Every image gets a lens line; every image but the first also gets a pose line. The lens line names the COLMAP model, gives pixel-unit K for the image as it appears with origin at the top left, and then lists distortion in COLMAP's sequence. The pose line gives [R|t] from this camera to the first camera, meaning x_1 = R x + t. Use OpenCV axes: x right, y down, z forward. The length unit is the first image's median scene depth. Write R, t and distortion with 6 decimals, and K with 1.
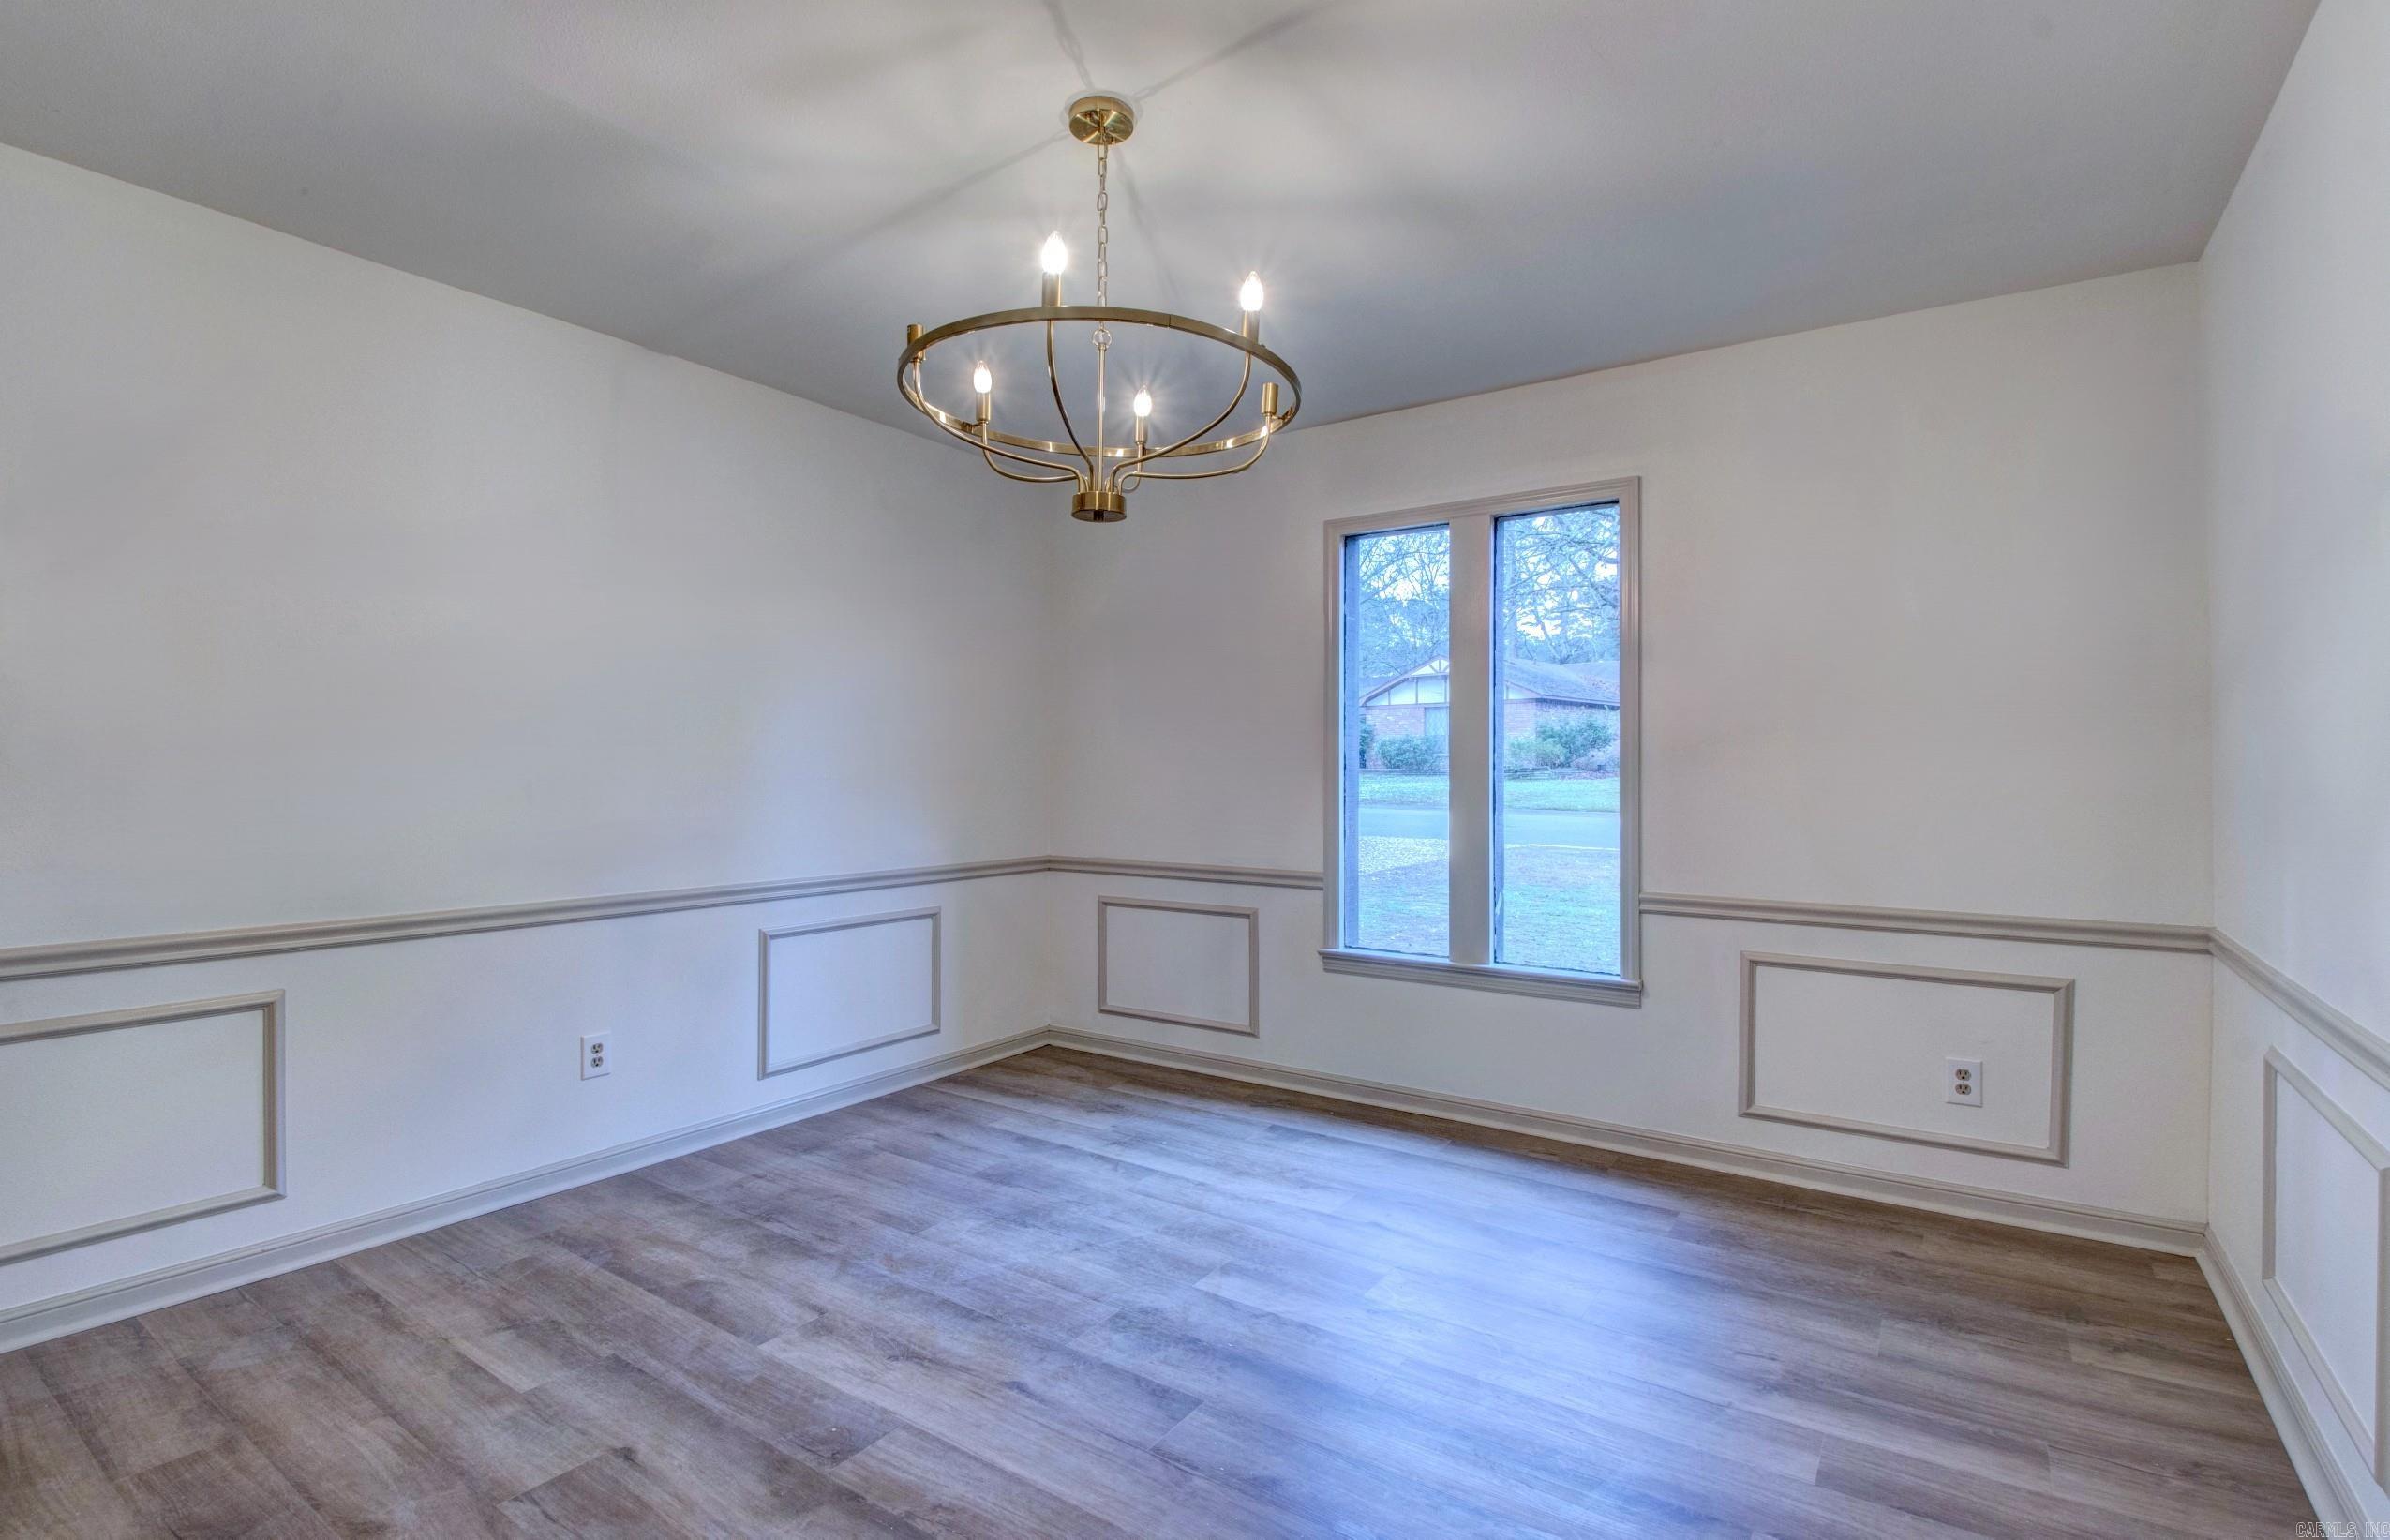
lens RADIAL K [[1123.6, 0, 1188.9], [0, 1123.6, 751.1], [0, 0, 1]] dist [0.006018, -0.016696]
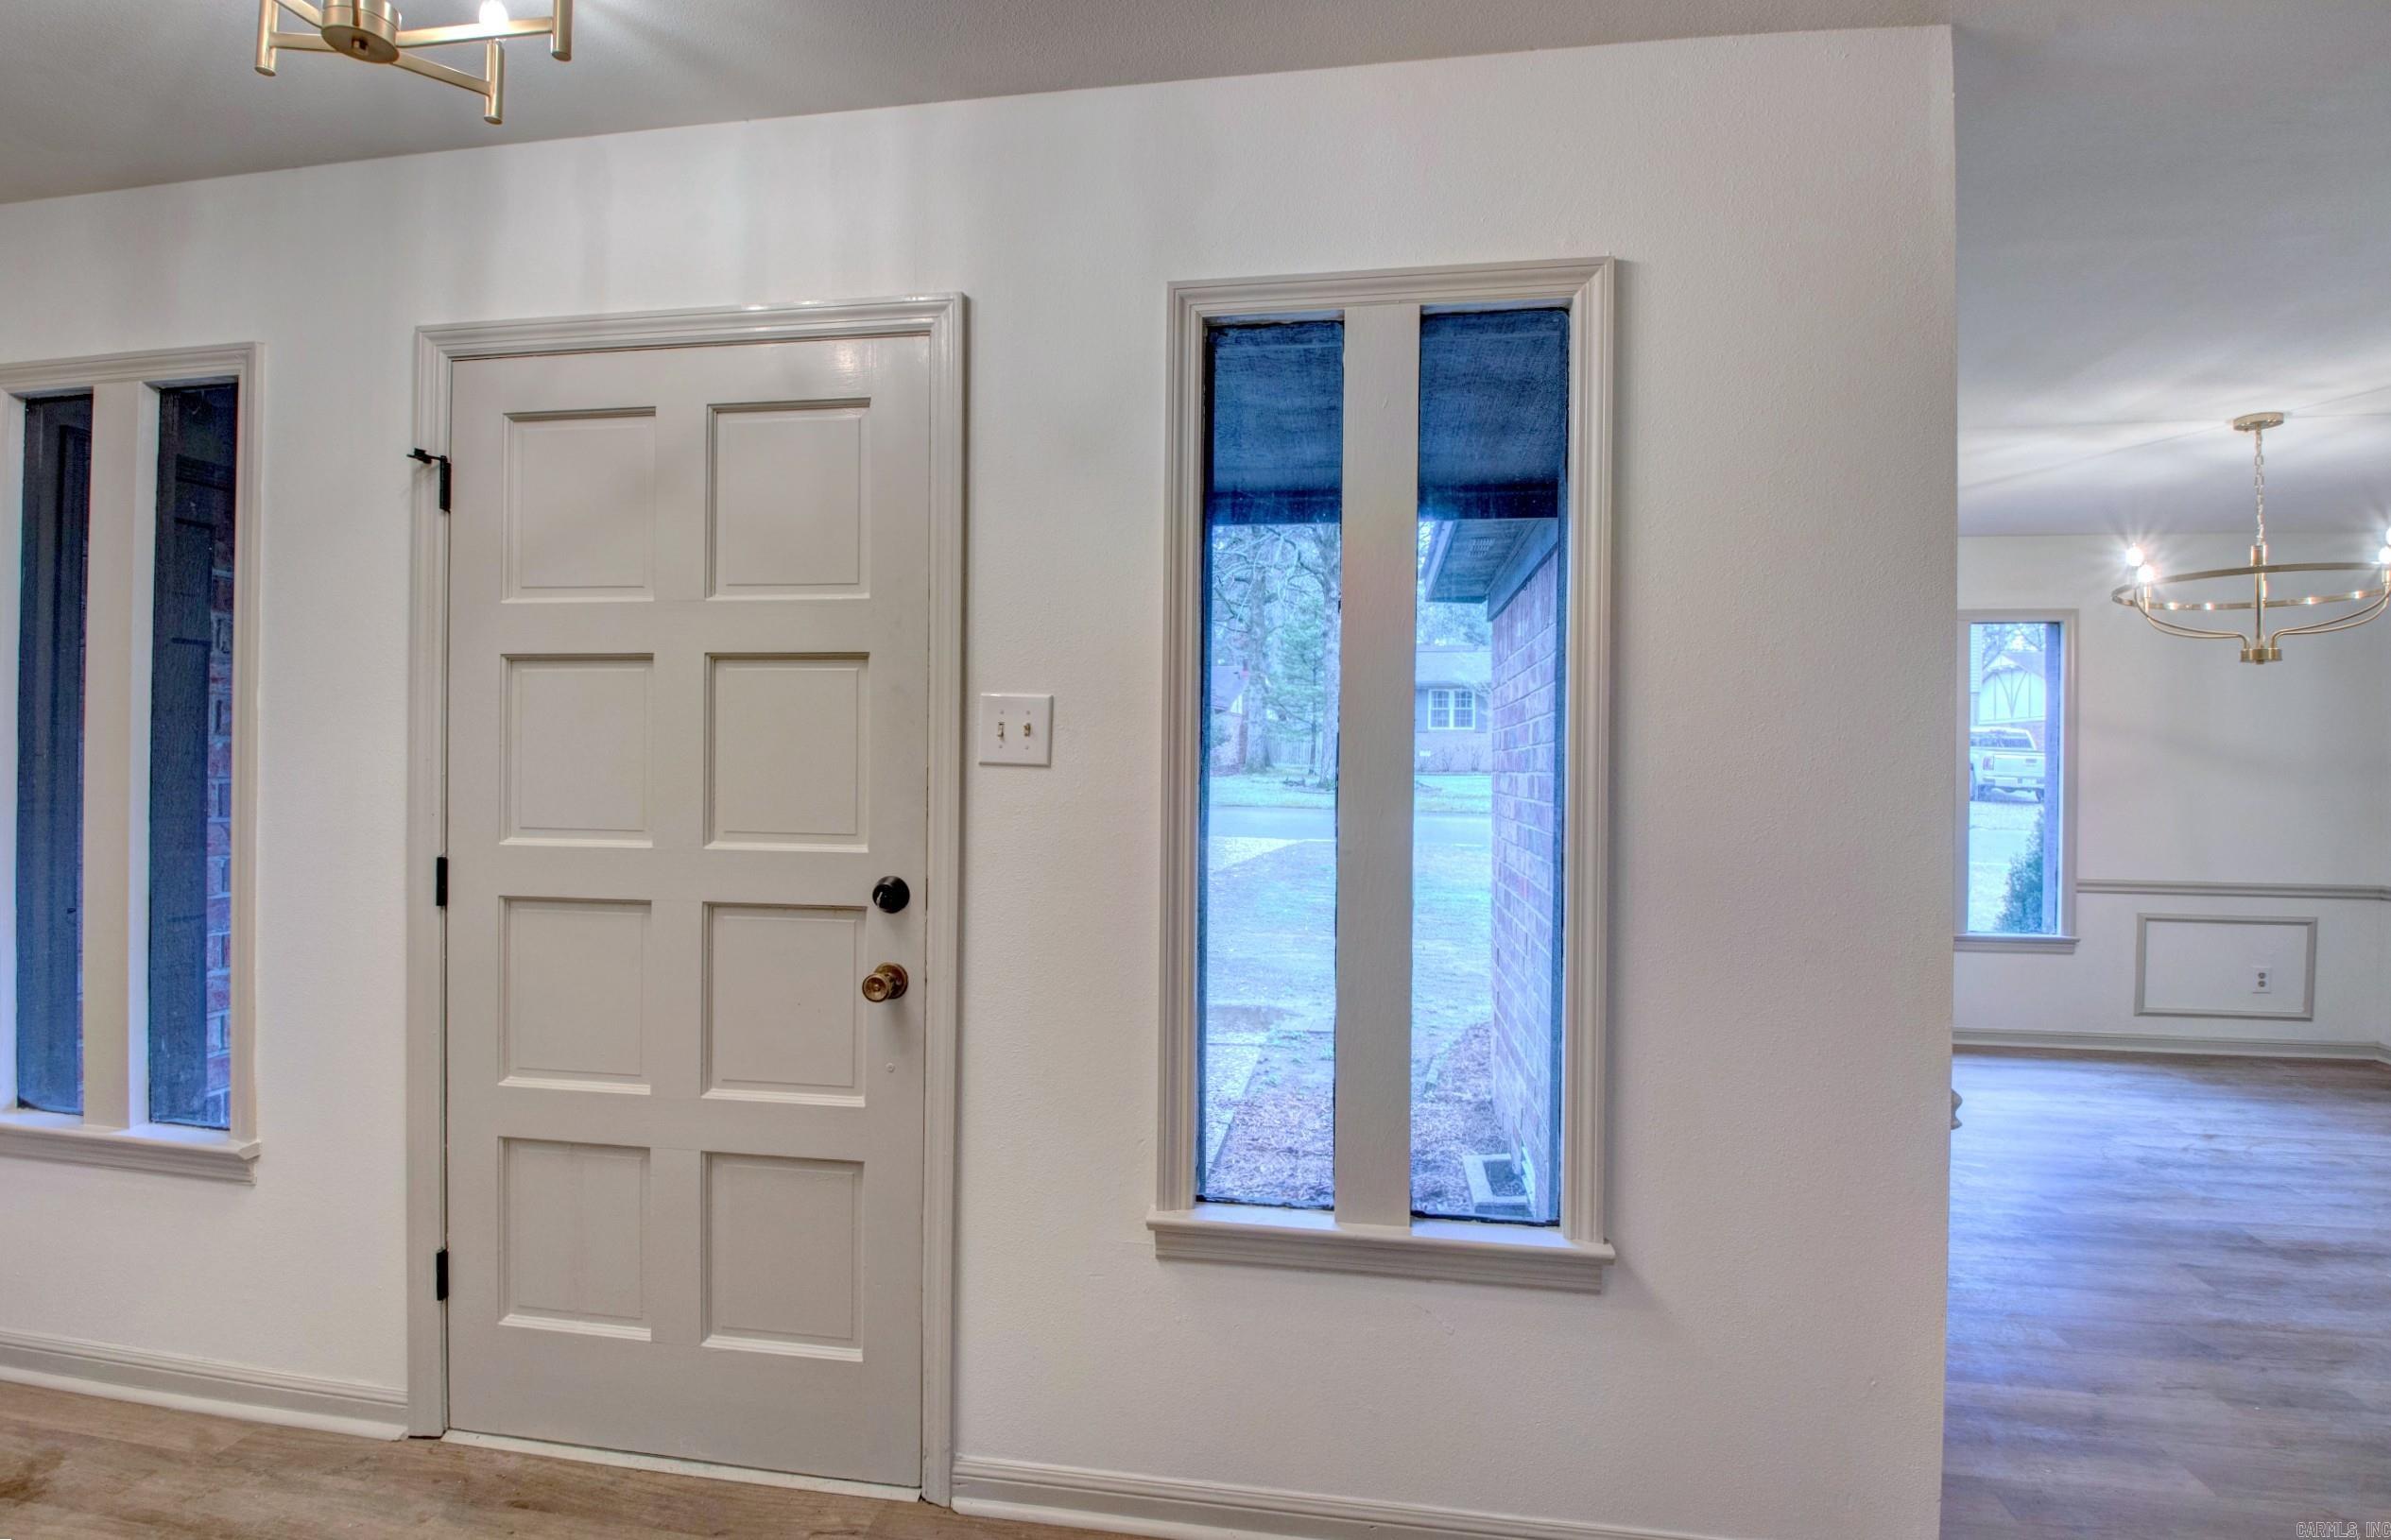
lens RADIAL K [[1134.3, 0, 1196.3], [0, 1134.3, 761.9], [0, 0, 1]] dist [-0.001184, -0.014588]
pose [[0.903652, 0.010238, 0.428145, -1.774615], [-0.015685, 0.999835, 0.009195, -0.039737], [-0.427981, -0.015025, 0.903663, 0.158096]]
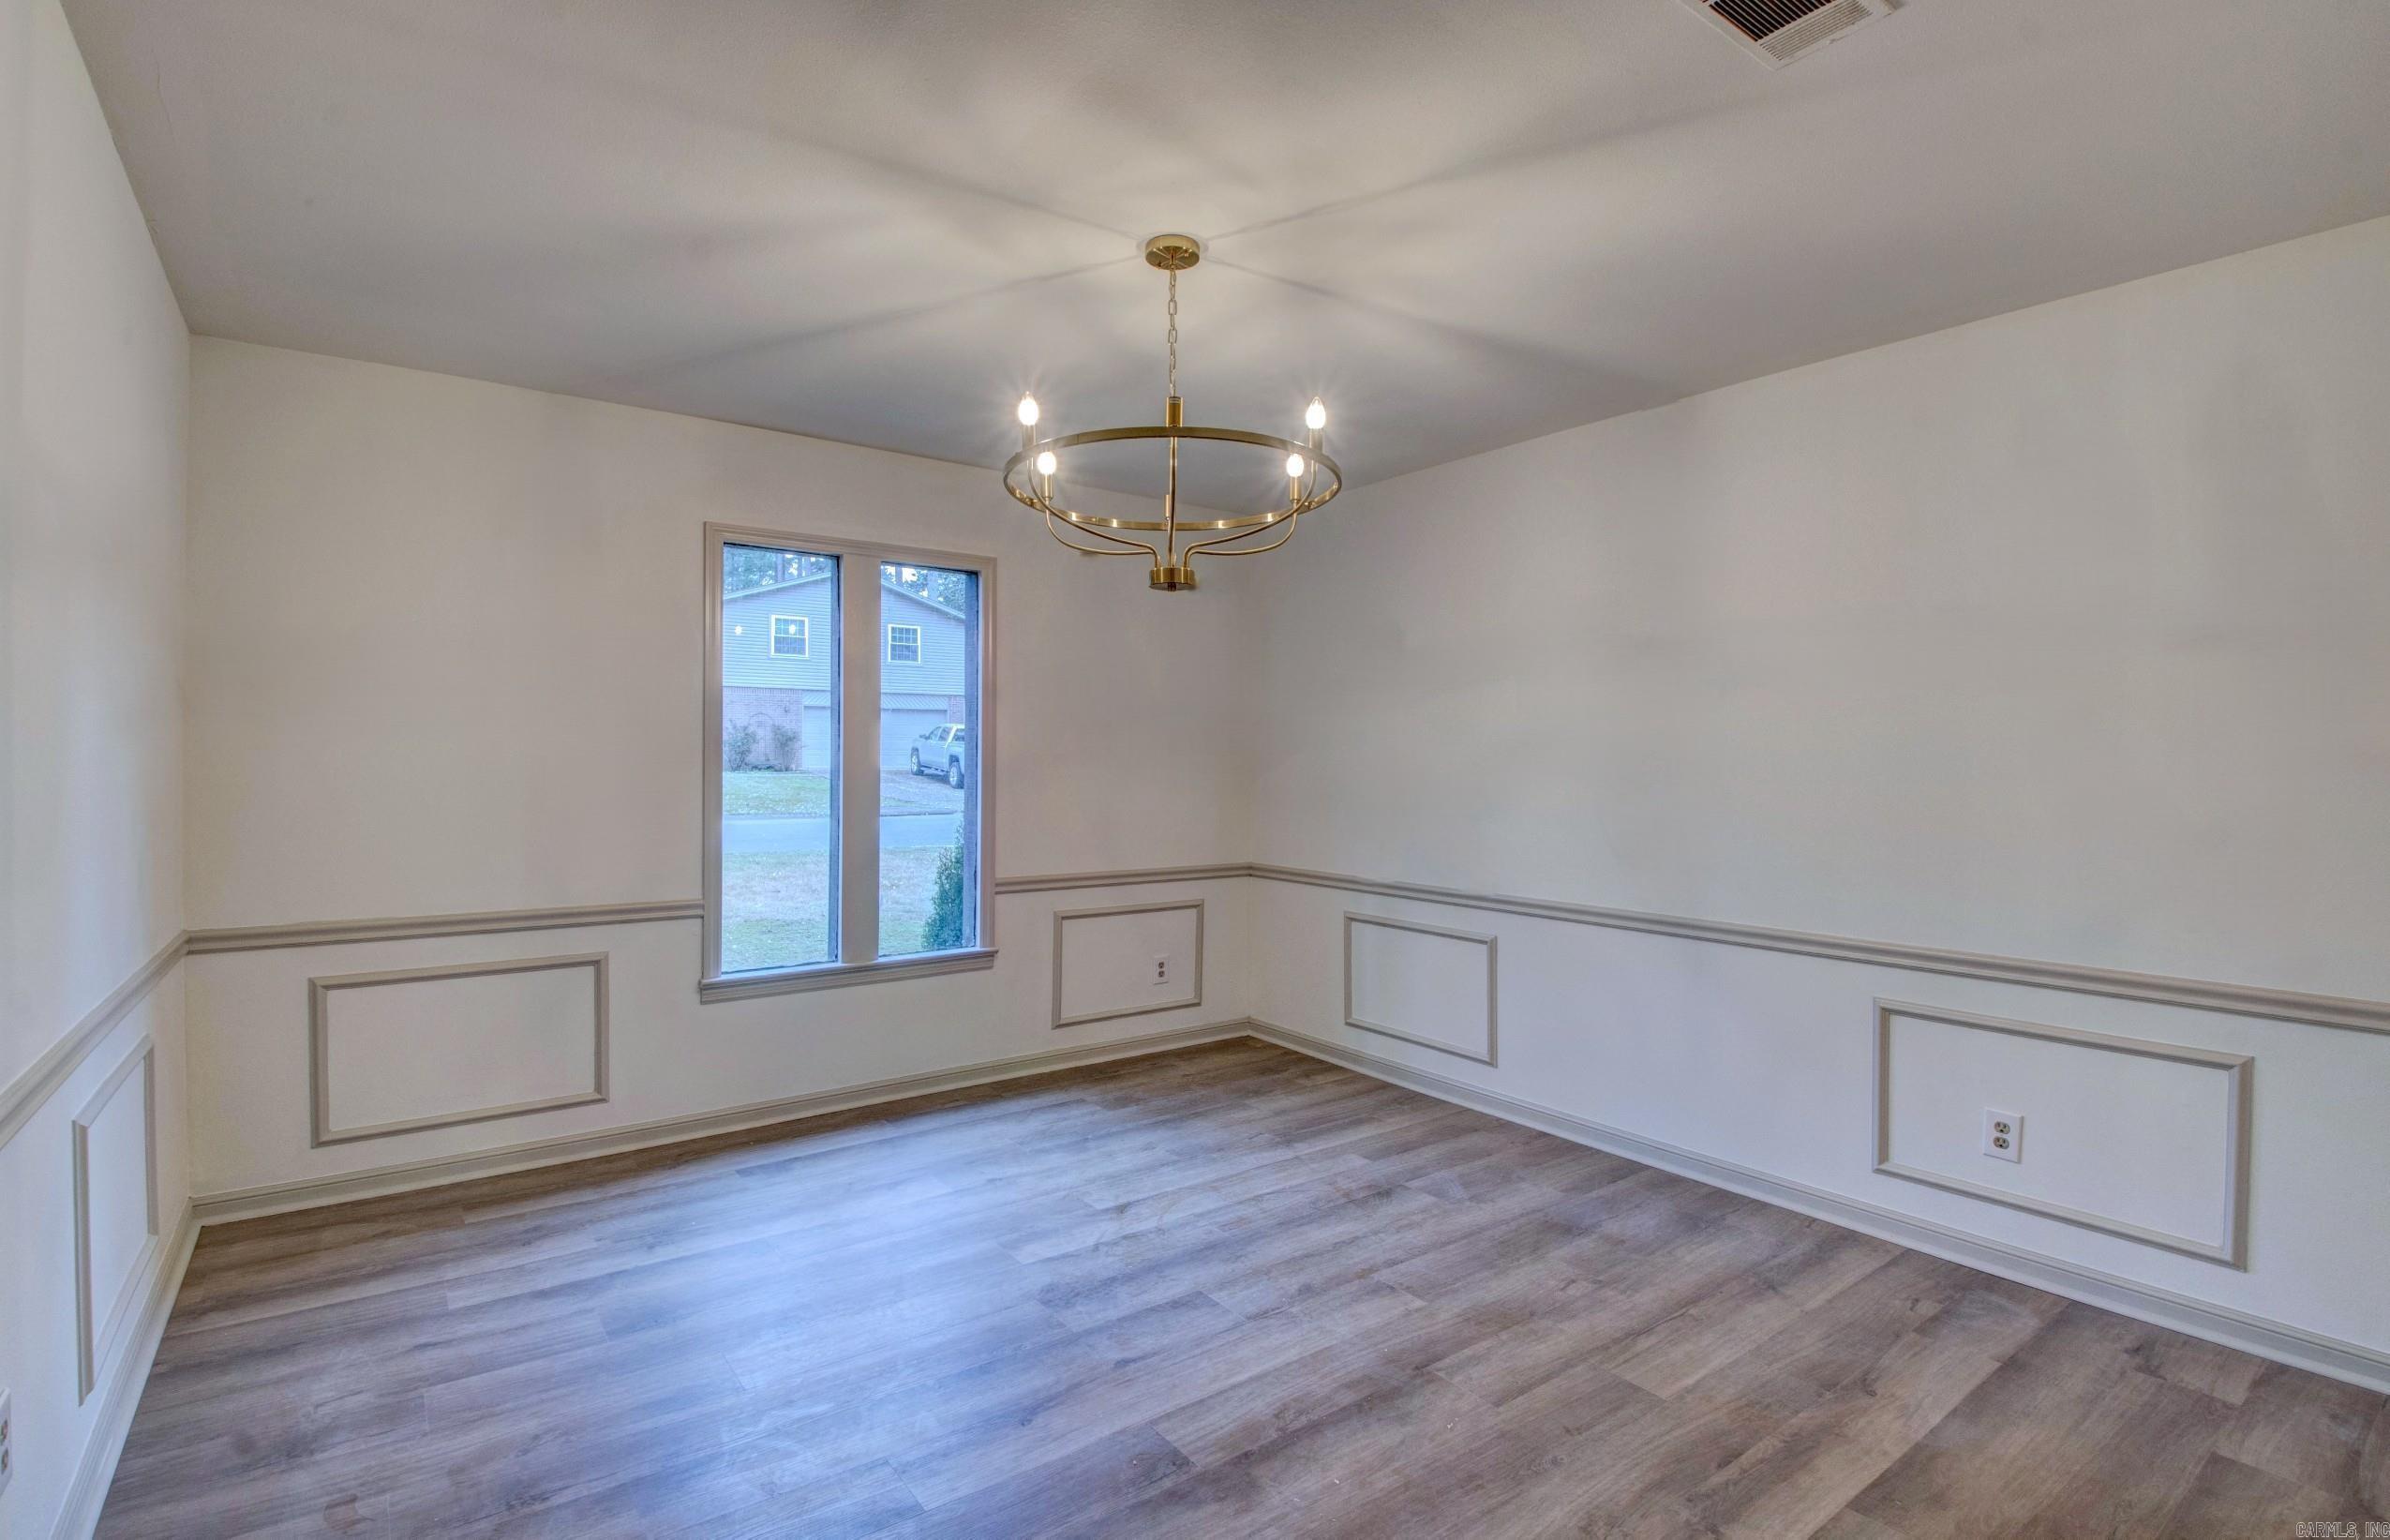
lens RADIAL K [[1111.8, 0, 1186.2], [0, 1111.8, 764.2], [0, 0, 1]] dist [0.026299, -0.033473]
pose [[0.325138, -0.002154, 0.945664, -0.965934], [-0.014613, 0.999867, 0.007302, -0.024443], [-0.945554, -0.016193, 0.325063, 0.494301]]
